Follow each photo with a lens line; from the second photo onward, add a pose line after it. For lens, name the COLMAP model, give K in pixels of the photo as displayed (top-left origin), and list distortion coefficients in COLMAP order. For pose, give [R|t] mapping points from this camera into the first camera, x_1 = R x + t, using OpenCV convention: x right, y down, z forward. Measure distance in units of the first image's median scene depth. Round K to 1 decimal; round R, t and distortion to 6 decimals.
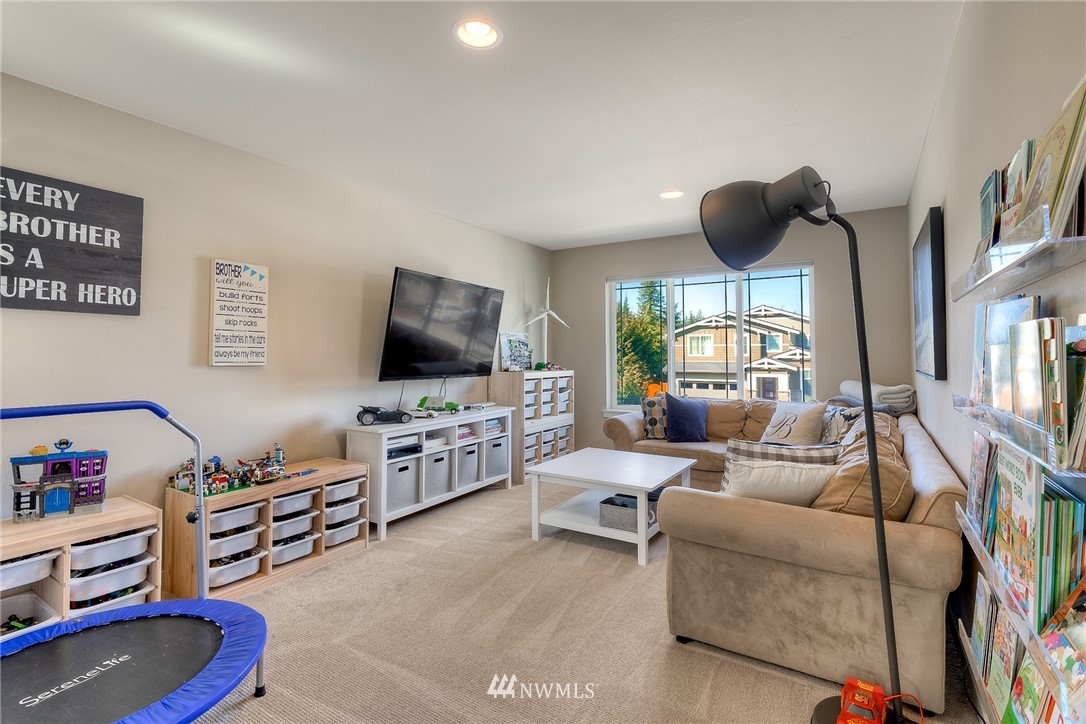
lens RADIAL K [[503.7, 0, 546.3], [0, 503.7, 356.3], [0, 0, 1]] dist [0.004435, -0.001292]
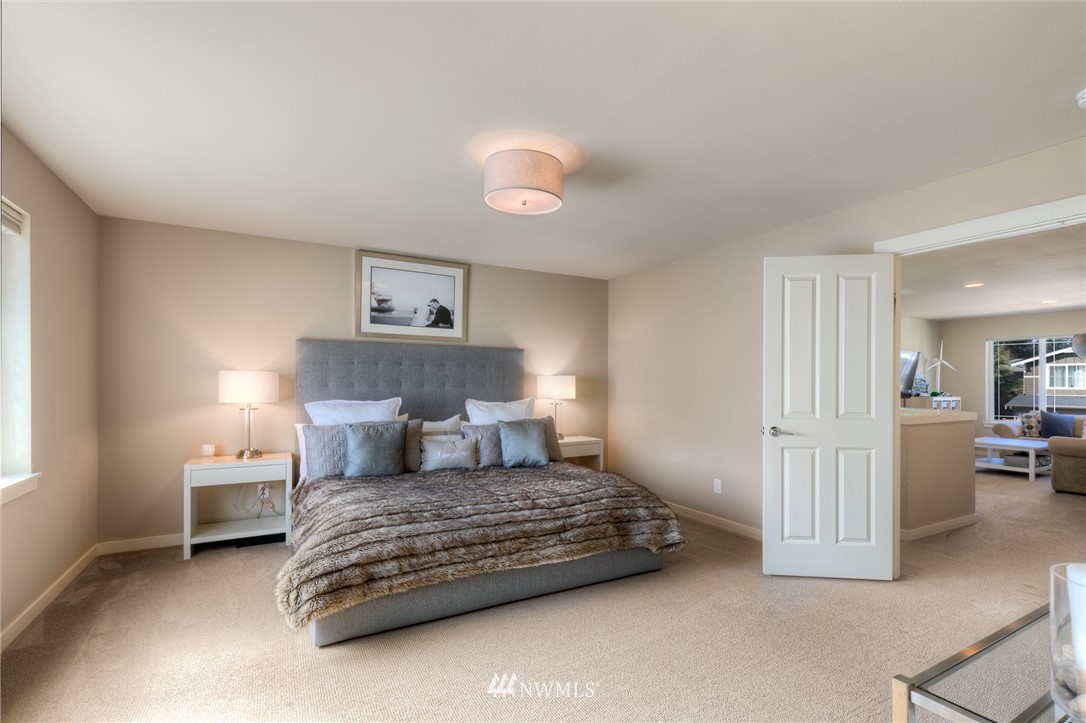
lens RADIAL K [[503.7, 0, 558.0], [0, 503.7, 387.1], [0, 0, 1]] dist [0.004435, -0.001292]
pose [[0.881576, 0.007791, -0.471979, -0.388528], [-0.007354, 0.999969, 0.002772, 0.001336], [0.471986, 0.001027, 0.881606, -1.253448]]
